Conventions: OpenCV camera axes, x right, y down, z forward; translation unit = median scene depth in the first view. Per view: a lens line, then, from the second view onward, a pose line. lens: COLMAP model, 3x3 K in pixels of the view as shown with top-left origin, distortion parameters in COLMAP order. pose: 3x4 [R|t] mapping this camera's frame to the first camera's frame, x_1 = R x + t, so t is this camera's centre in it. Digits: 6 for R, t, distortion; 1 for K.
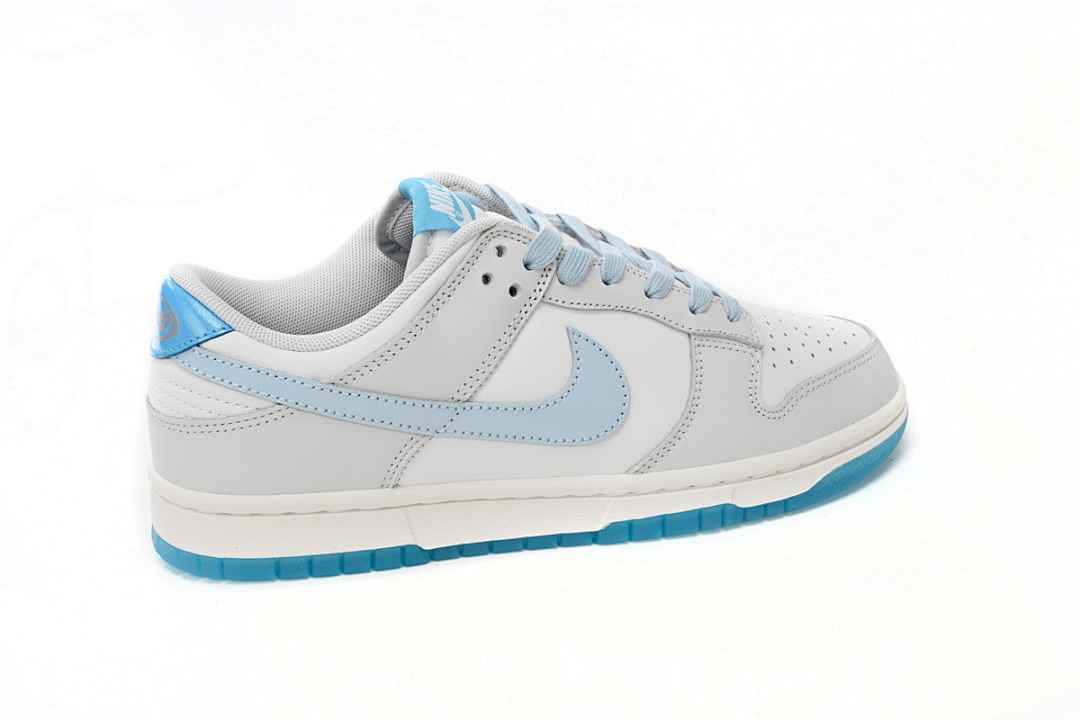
lens RADIAL K [[1275.0, 0, 539.6], [0, 1275.0, 361.4], [0, 0, 1]] dist [-0.021607, 0.000000]
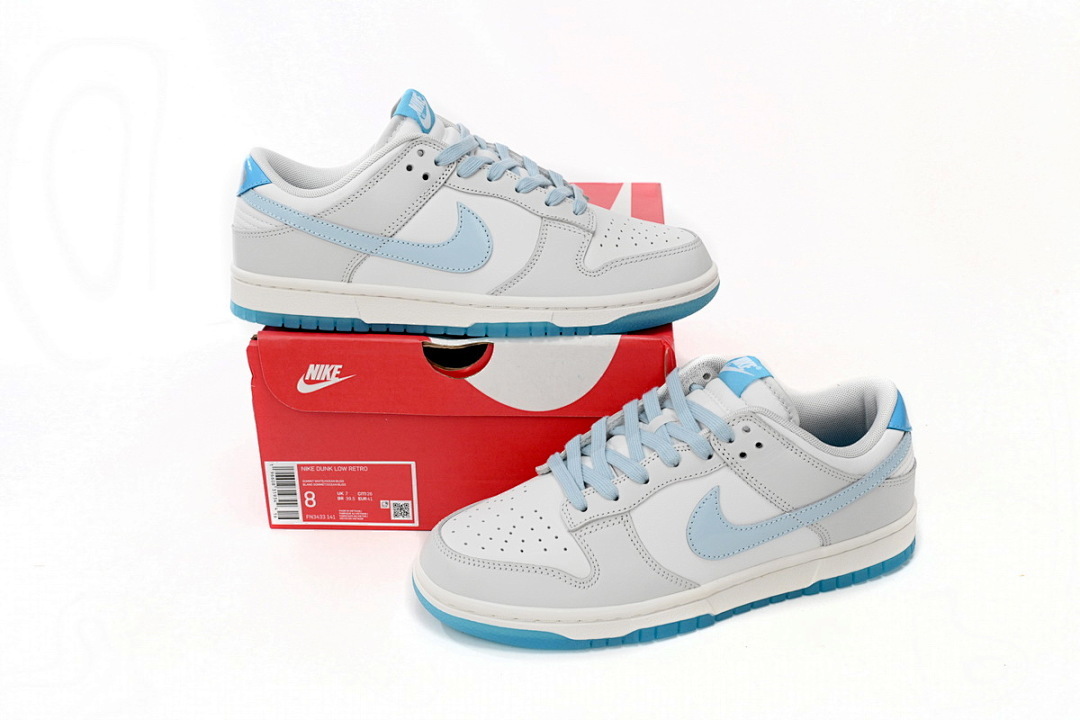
lens RADIAL K [[1248.8, 0, 540.5], [0, 1248.8, 364.5], [0, 0, 1]] dist [0.016273, 0.000000]
pose [[0.963821, 0.137110, -0.228581, 0.538553], [-0.125268, 0.989951, 0.065605, 0.064335], [0.235279, -0.034598, 0.971312, -0.598745]]
